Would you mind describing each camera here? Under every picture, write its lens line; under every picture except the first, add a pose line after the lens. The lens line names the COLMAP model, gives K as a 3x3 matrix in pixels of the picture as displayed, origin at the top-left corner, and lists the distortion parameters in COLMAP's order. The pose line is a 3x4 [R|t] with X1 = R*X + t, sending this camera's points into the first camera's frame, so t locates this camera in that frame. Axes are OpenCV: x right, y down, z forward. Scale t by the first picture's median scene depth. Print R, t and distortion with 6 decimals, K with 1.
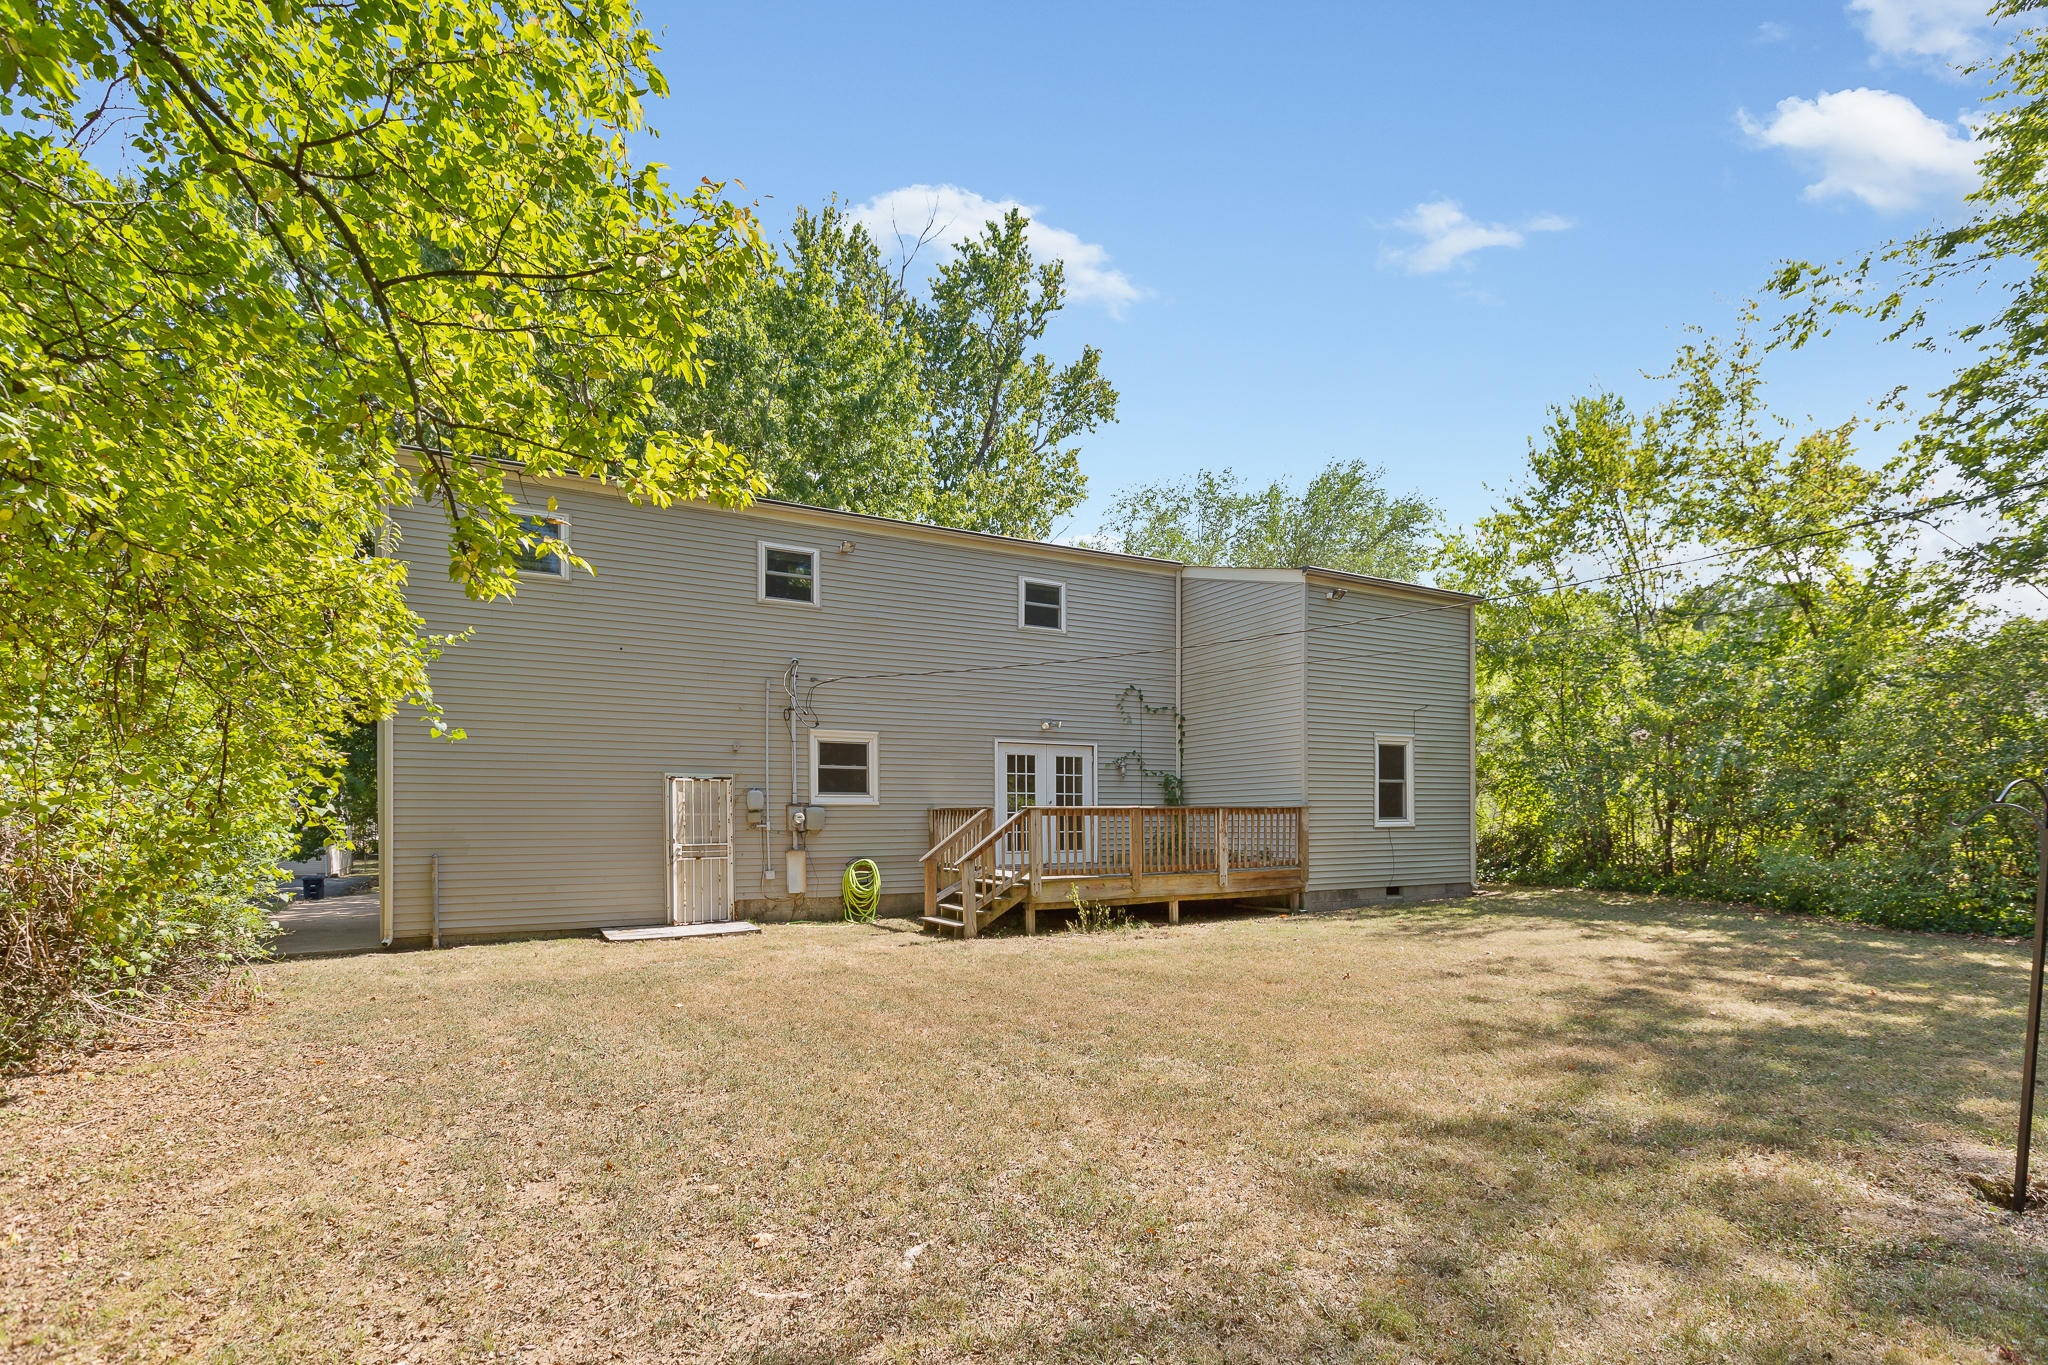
lens RADIAL K [[923.4, 0, 1181.6], [0, 923.4, 738.6], [0, 0, 1]] dist [0.002358, -0.000205]
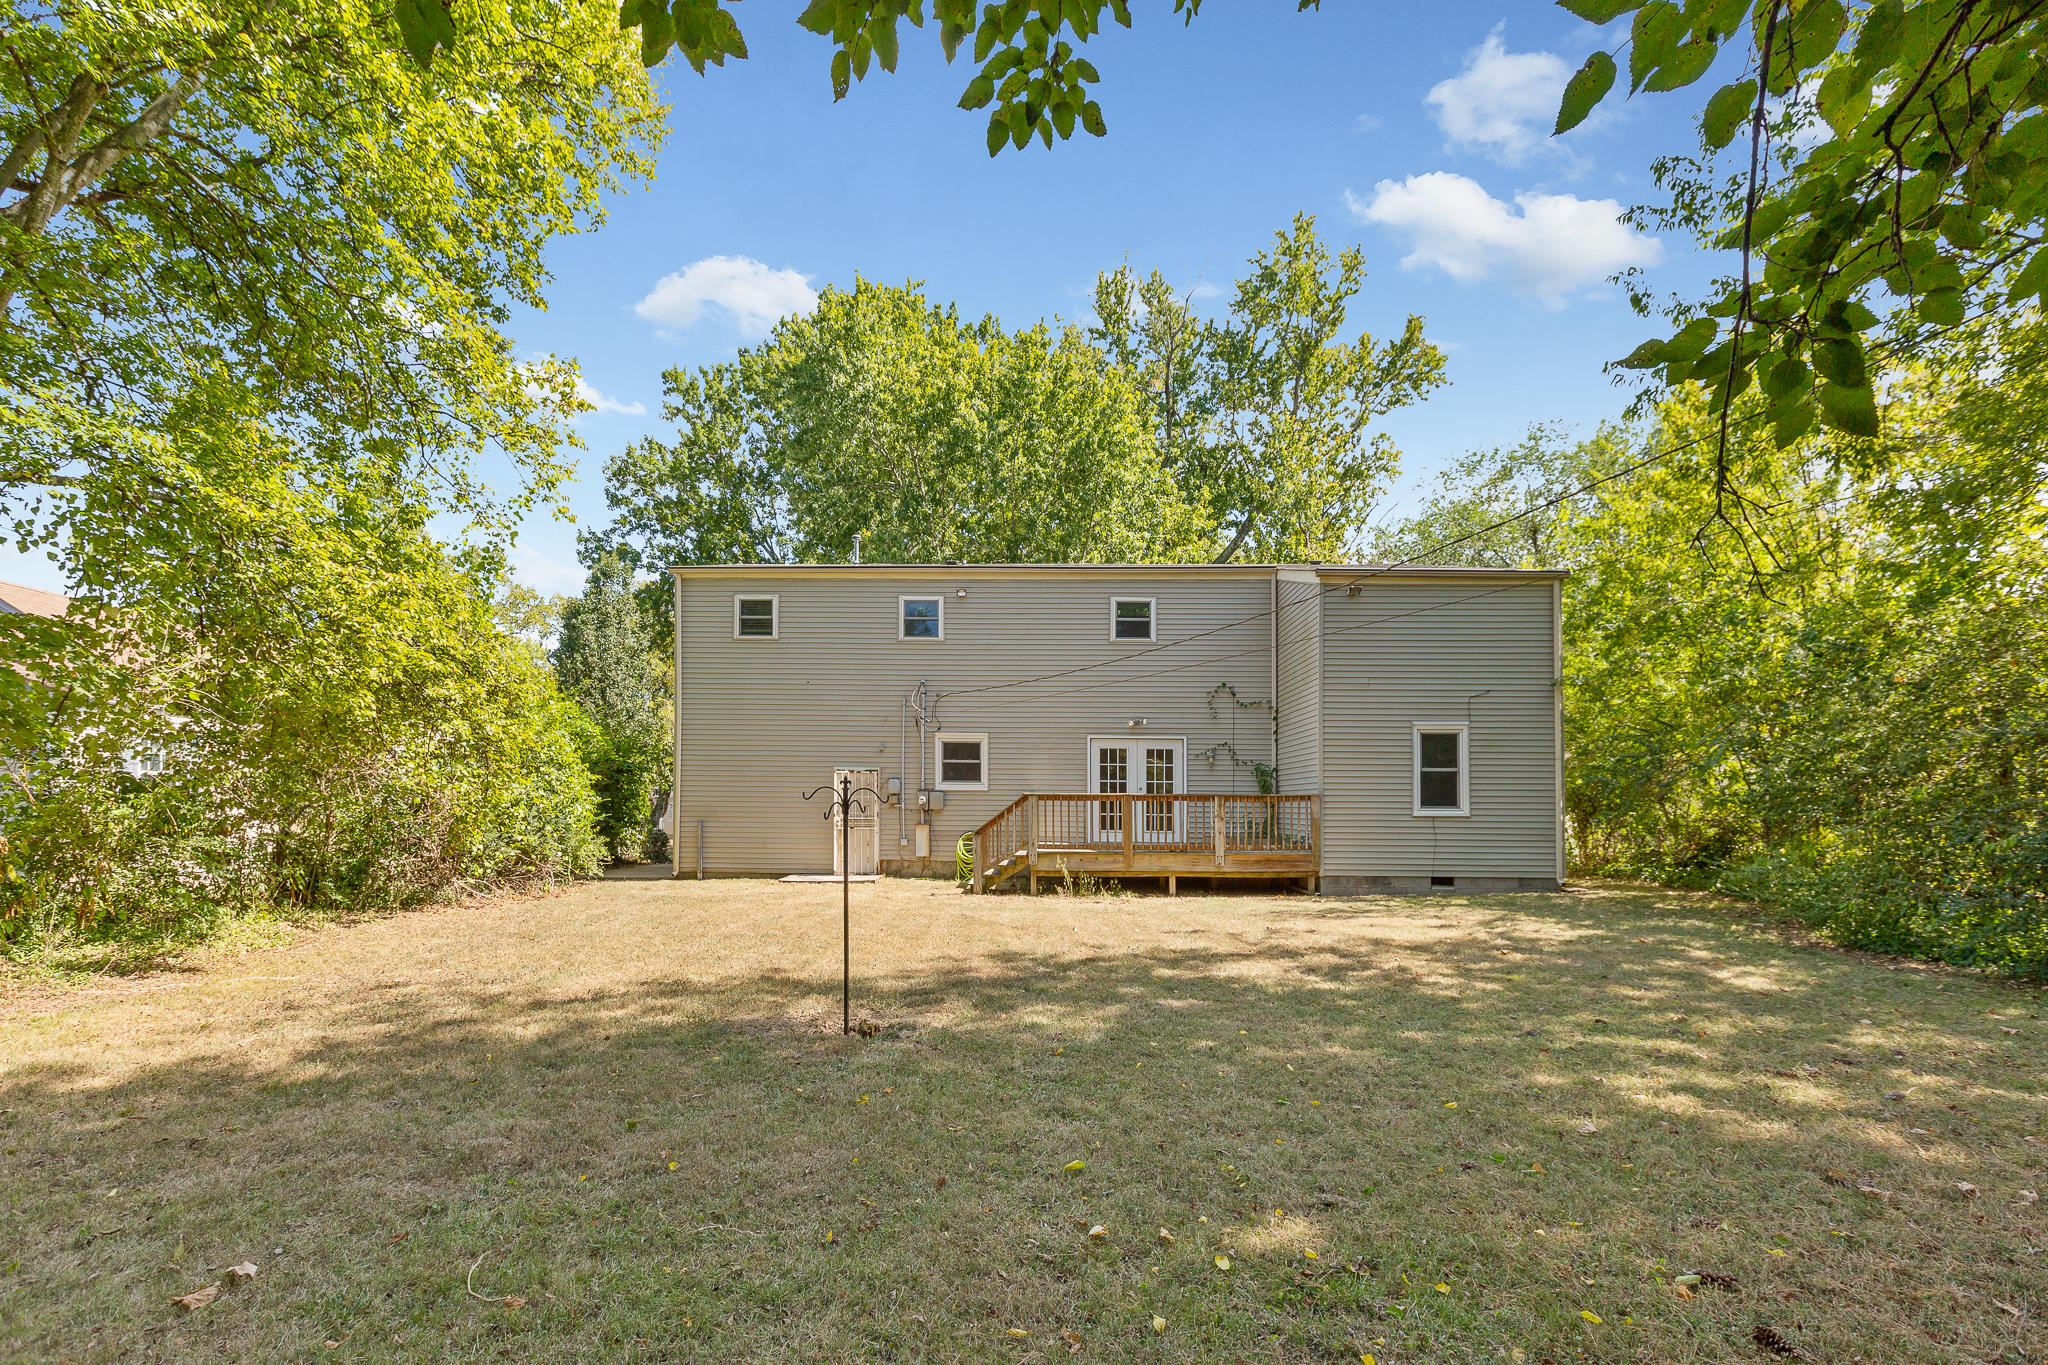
lens RADIAL K [[923.4, 0, 1075.6], [0, 923.4, 679.0], [0, 0, 1]] dist [0.002358, -0.000205]
pose [[0.881276, -0.049444, -0.470008, 0.358528], [0.027206, 0.998171, -0.053995, -0.009060], [0.471818, 0.034797, 0.881009, -0.067872]]
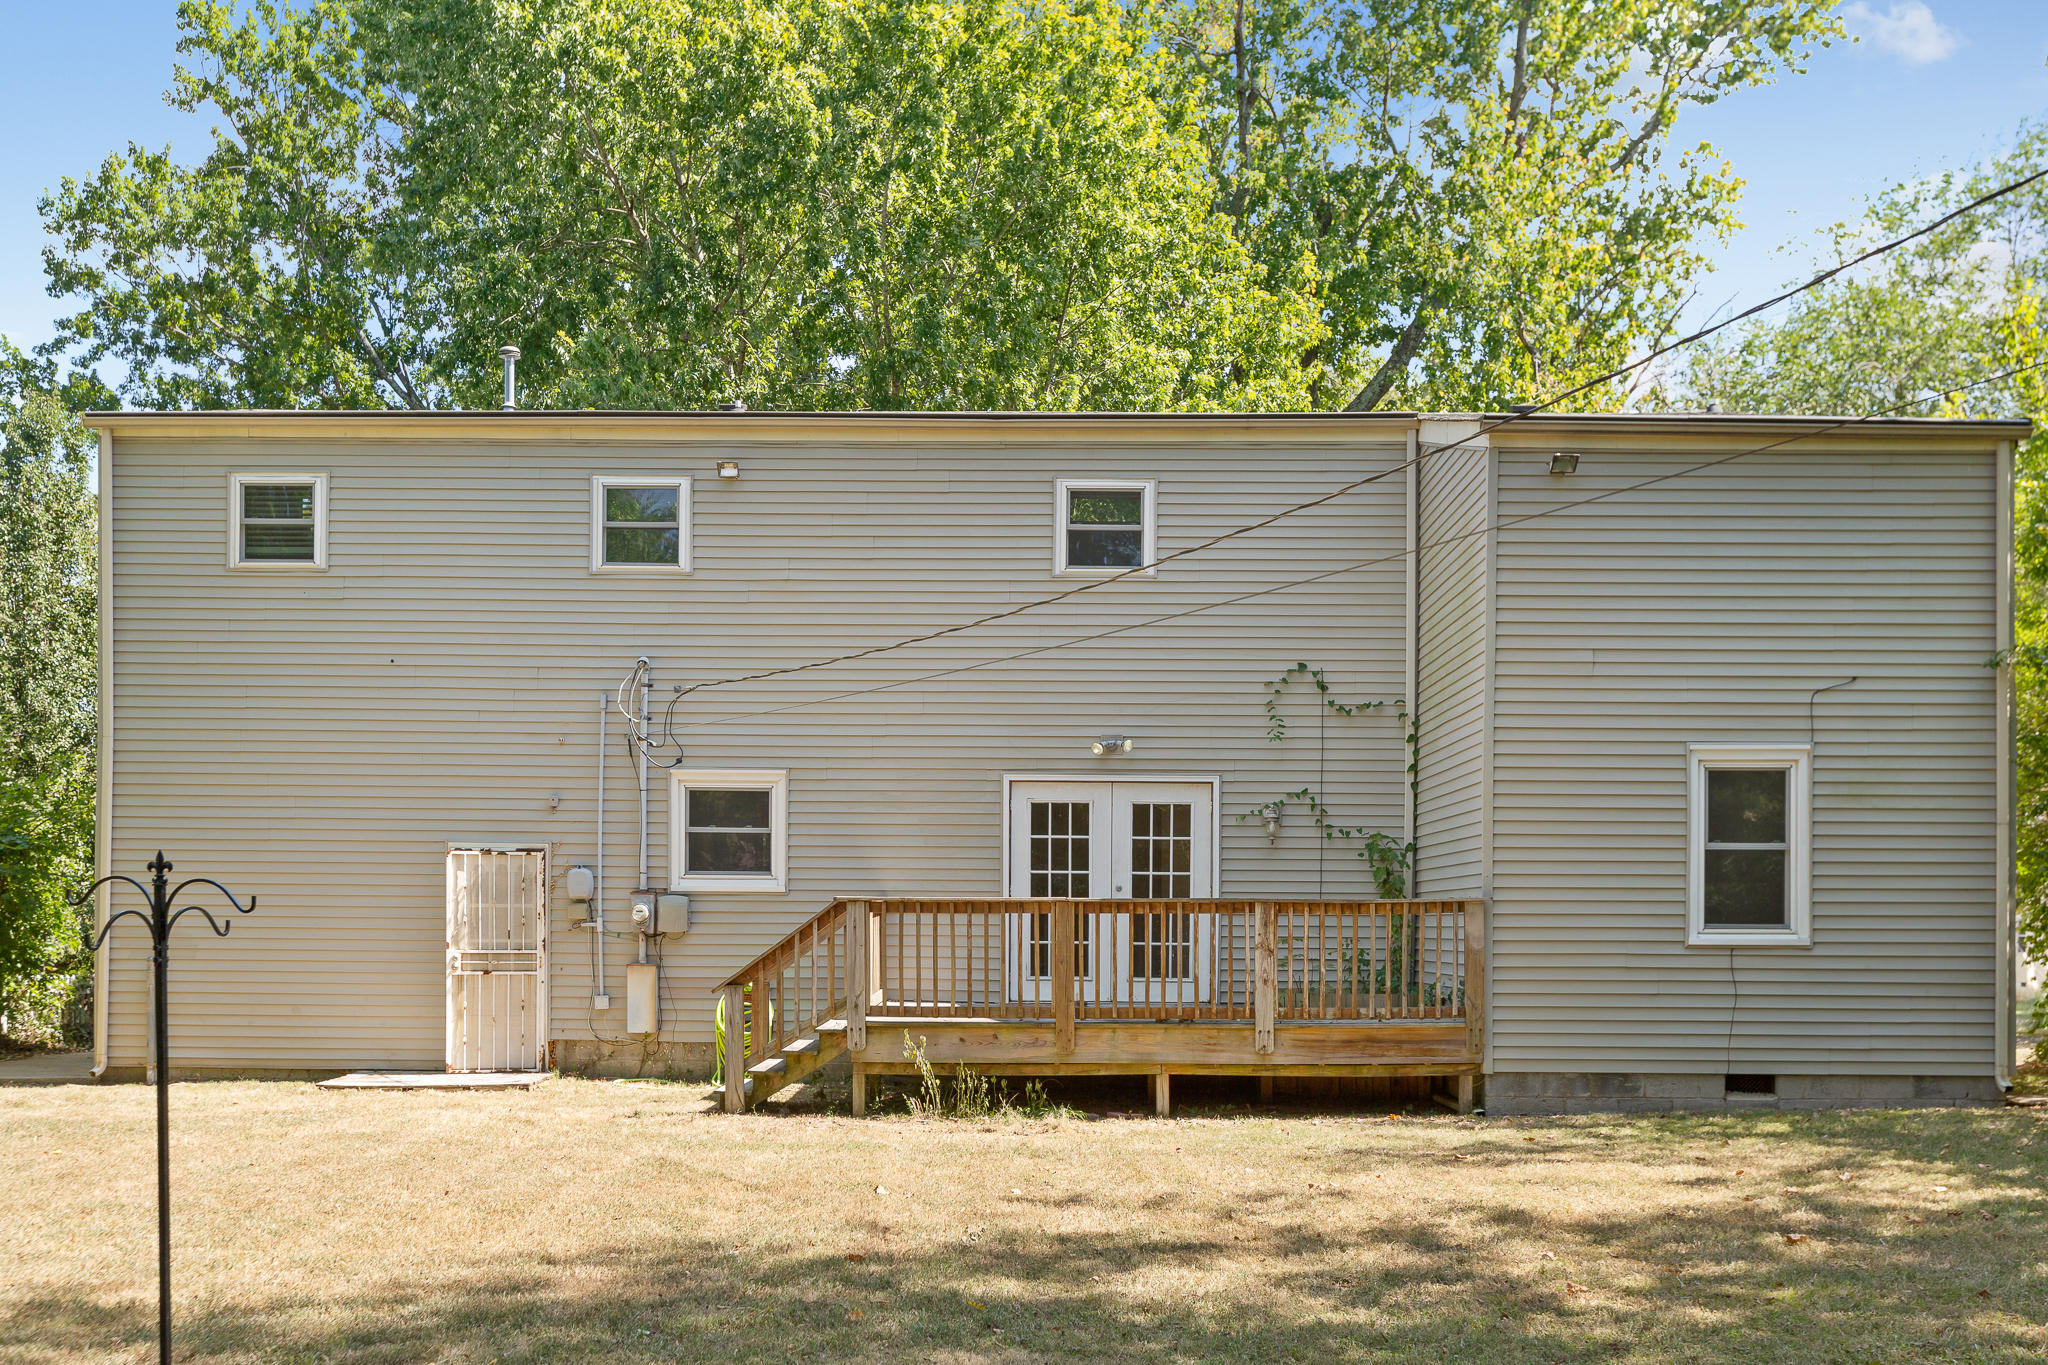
lens RADIAL K [[1937.9, 0, 1075.8], [0, 1937.9, 696.5], [0, 0, 1]] dist [0.003315, 0.000000]
pose [[0.884465, -0.041856, -0.464725, 0.393056], [0.028582, 0.998958, -0.035576, -0.004519], [0.465730, 0.018183, 0.884740, -0.023548]]
